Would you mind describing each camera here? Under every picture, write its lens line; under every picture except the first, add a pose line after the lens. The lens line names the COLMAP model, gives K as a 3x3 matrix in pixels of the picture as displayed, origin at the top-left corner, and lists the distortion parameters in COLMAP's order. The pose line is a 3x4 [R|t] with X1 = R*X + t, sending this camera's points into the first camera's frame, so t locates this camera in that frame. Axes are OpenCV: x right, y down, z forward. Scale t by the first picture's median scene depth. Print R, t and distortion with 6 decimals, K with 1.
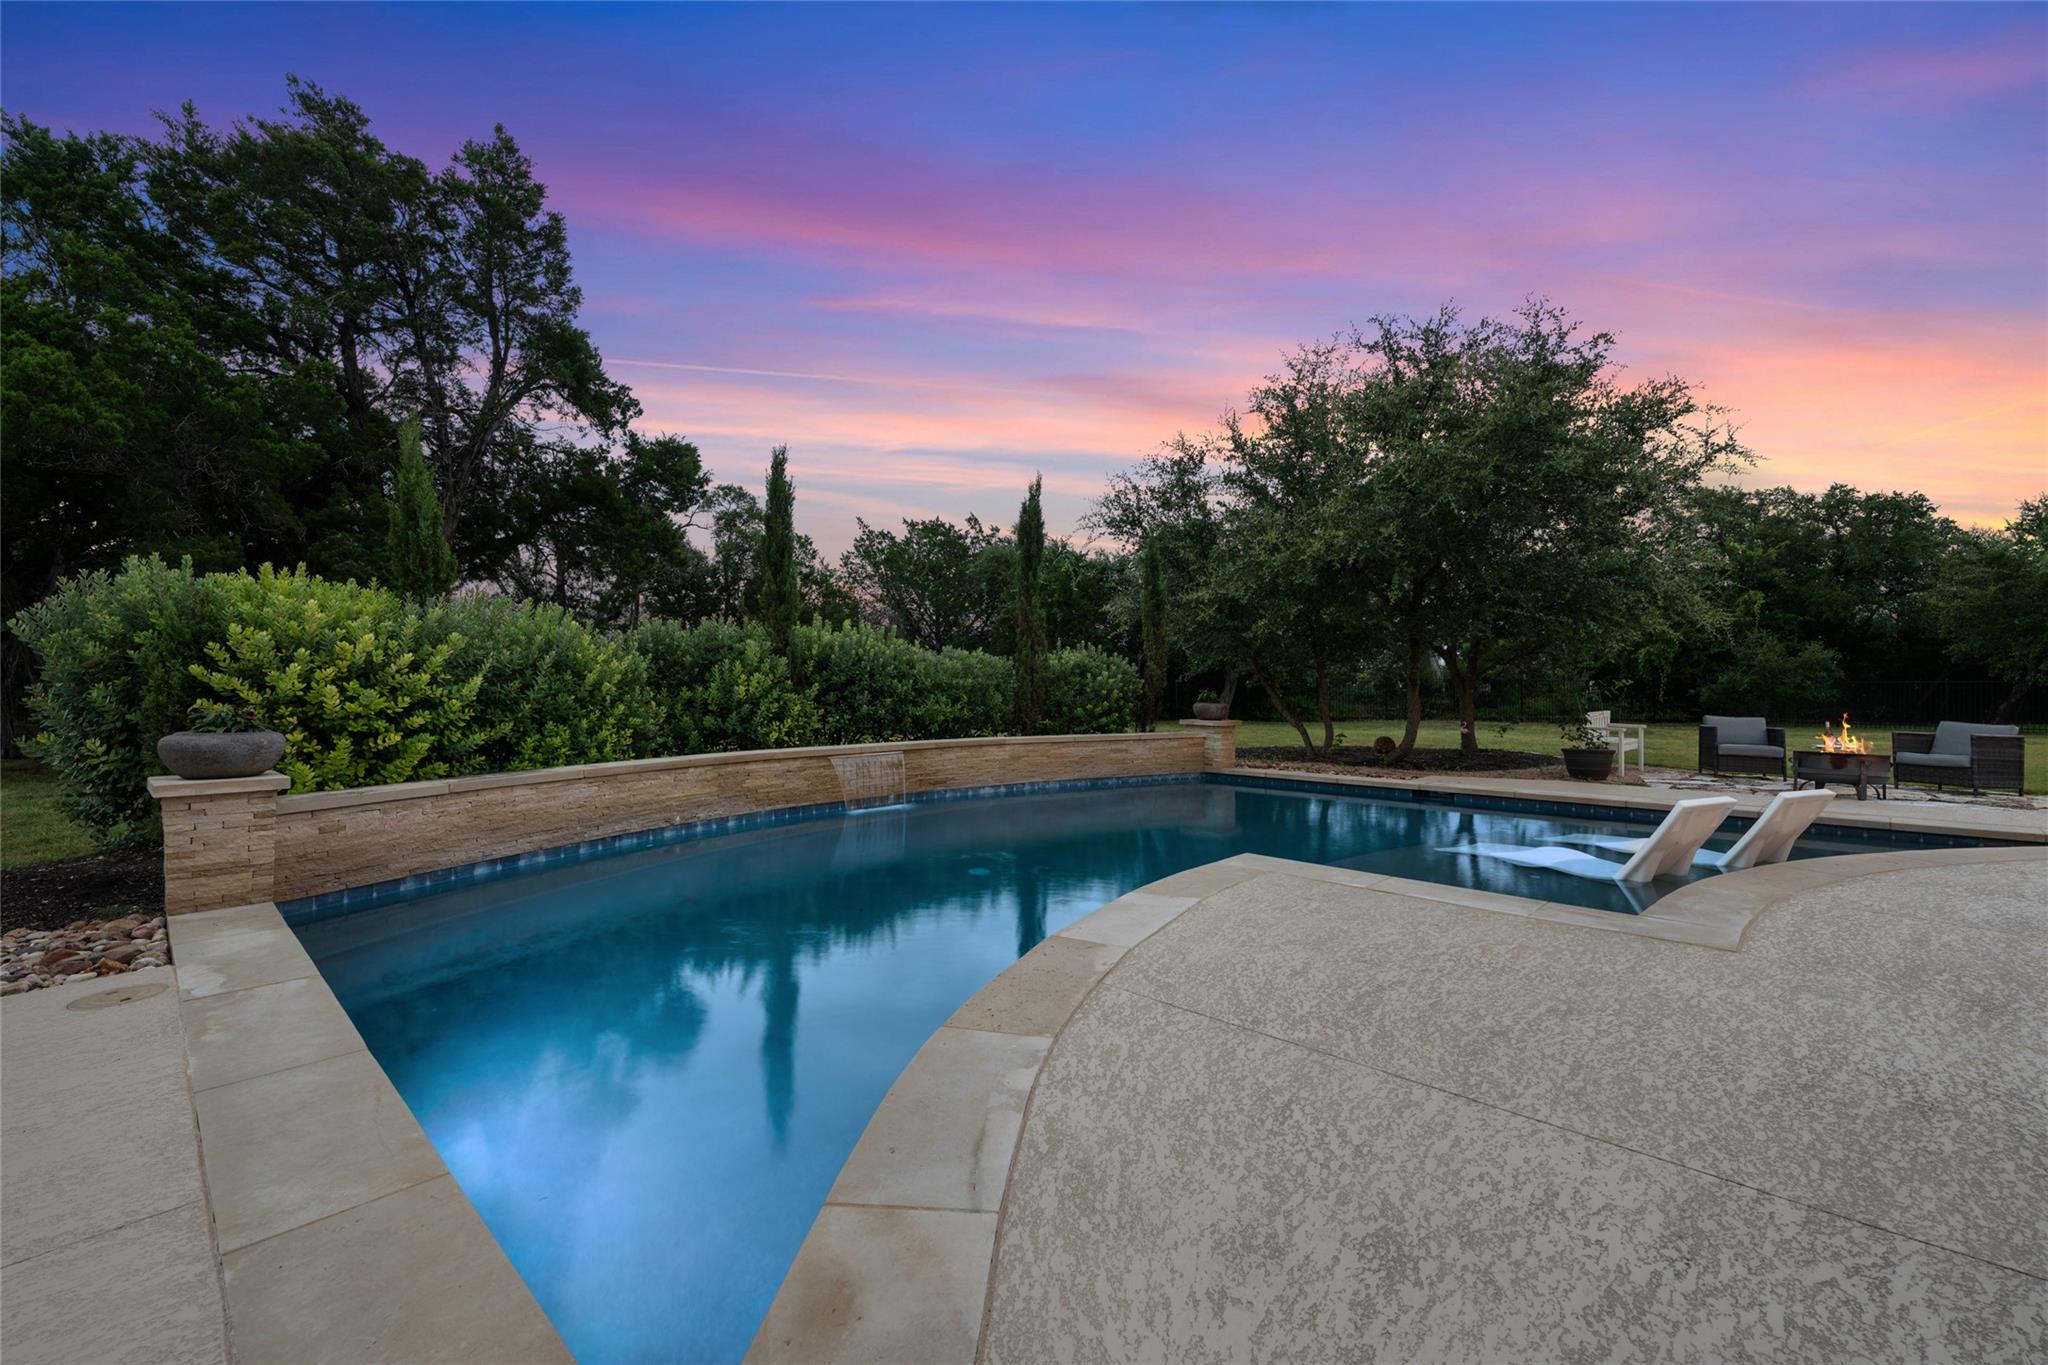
lens RADIAL K [[844.5, 0, 1024.6], [0, 844.5, 677.6], [0, 0, 1]] dist [-0.001736, -0.000053]
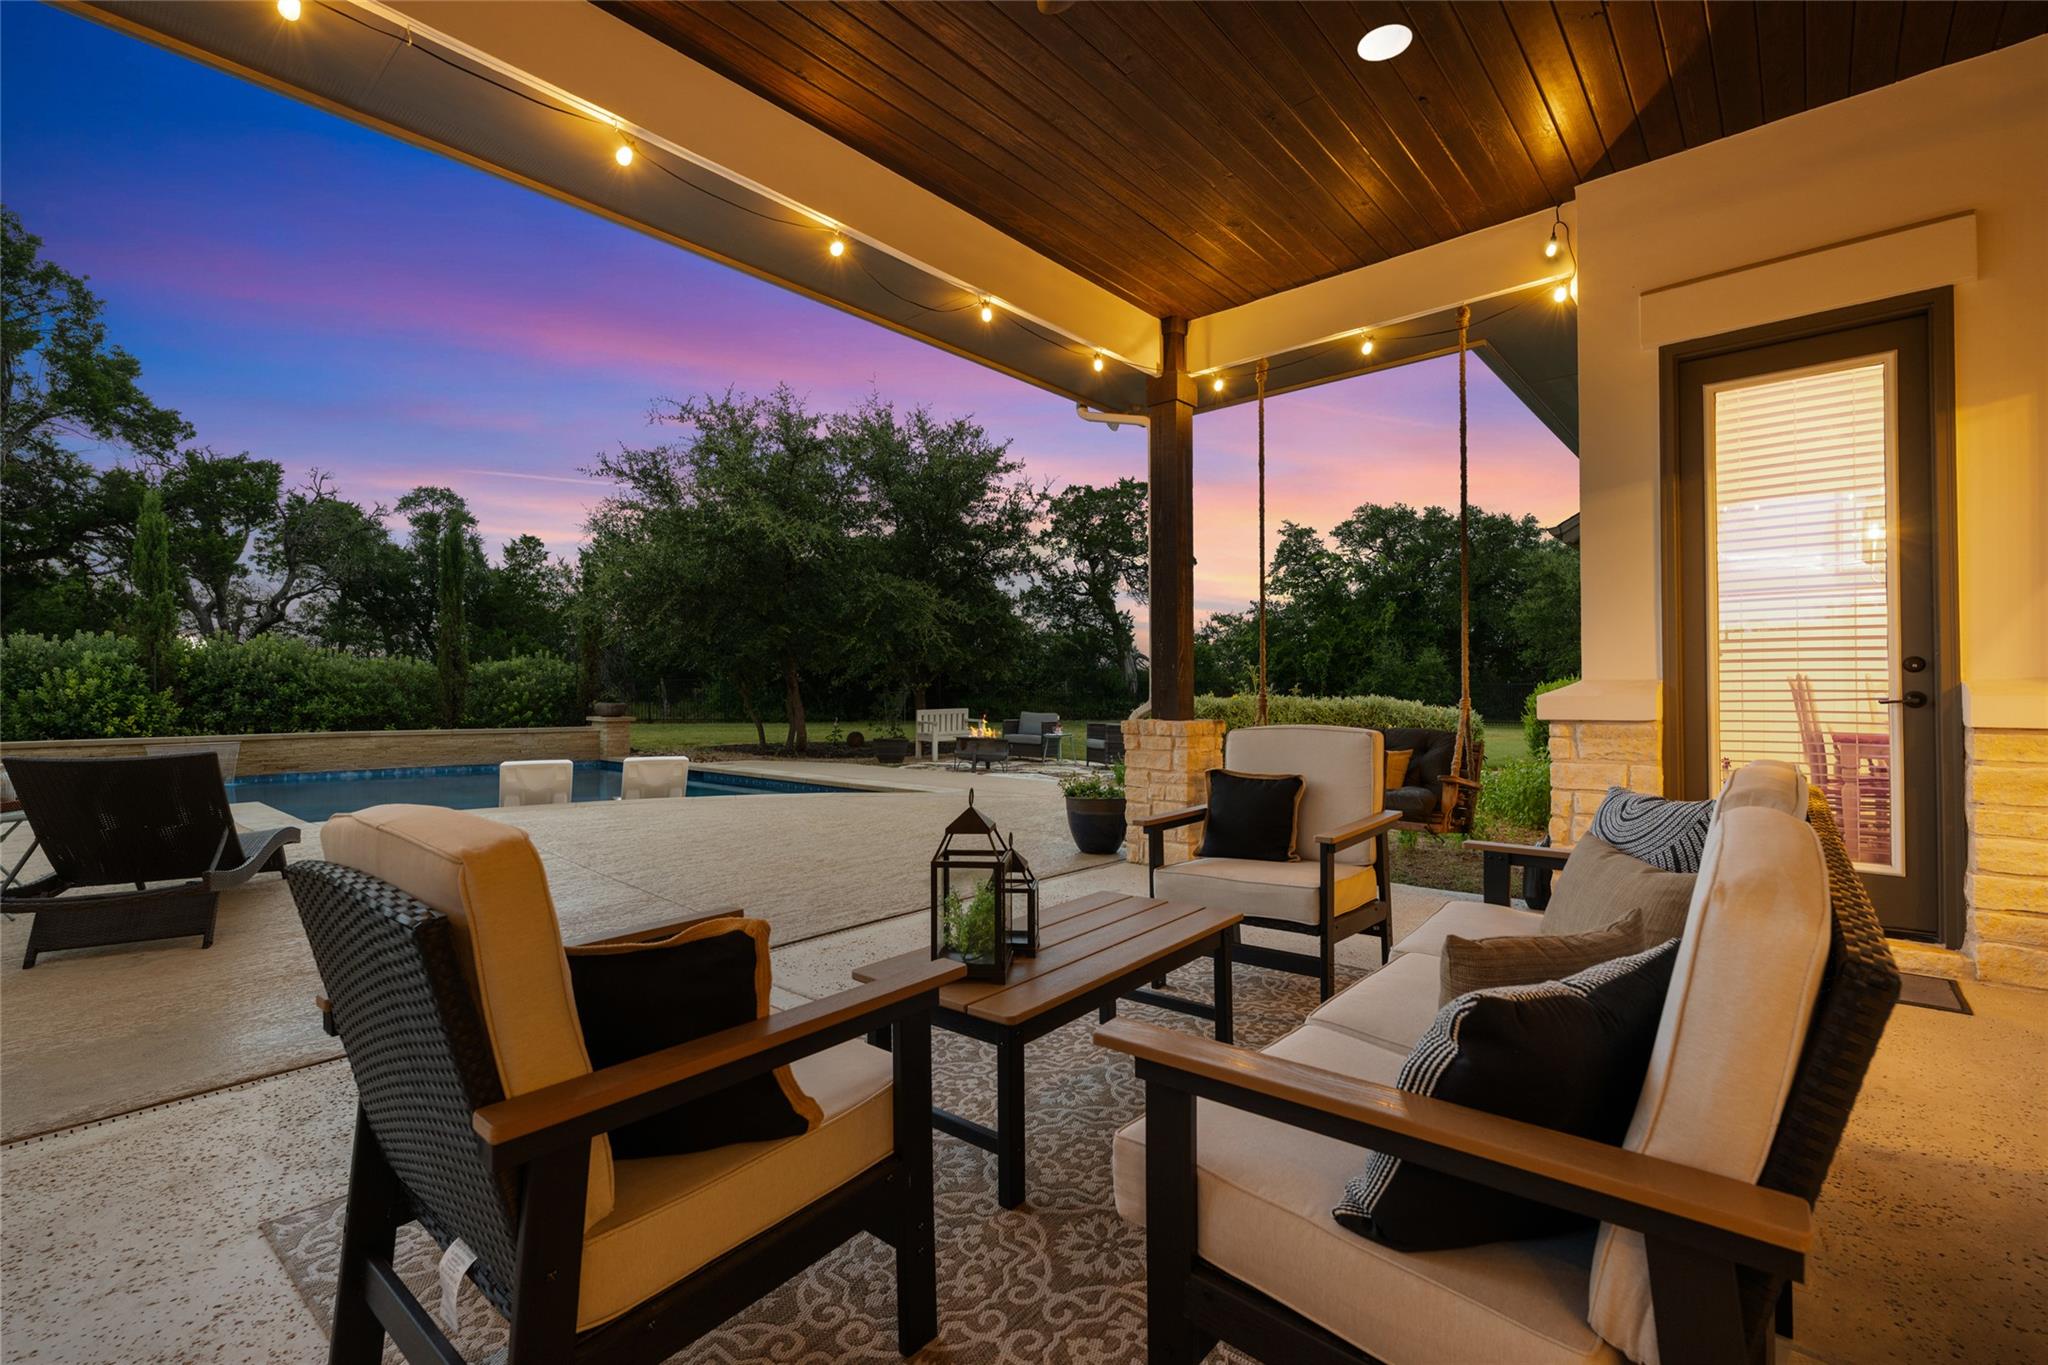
lens RADIAL K [[921.2, 0, 1023.0], [0, 921.2, 685.3], [0, 0, 1]] dist [0.001613, 0.000205]
pose [[0.997433, -0.002221, 0.071571, 0.771293], [0.001950, 0.999991, 0.003846, 0.001968], [-0.071579, -0.003697, 0.997428, -0.366989]]
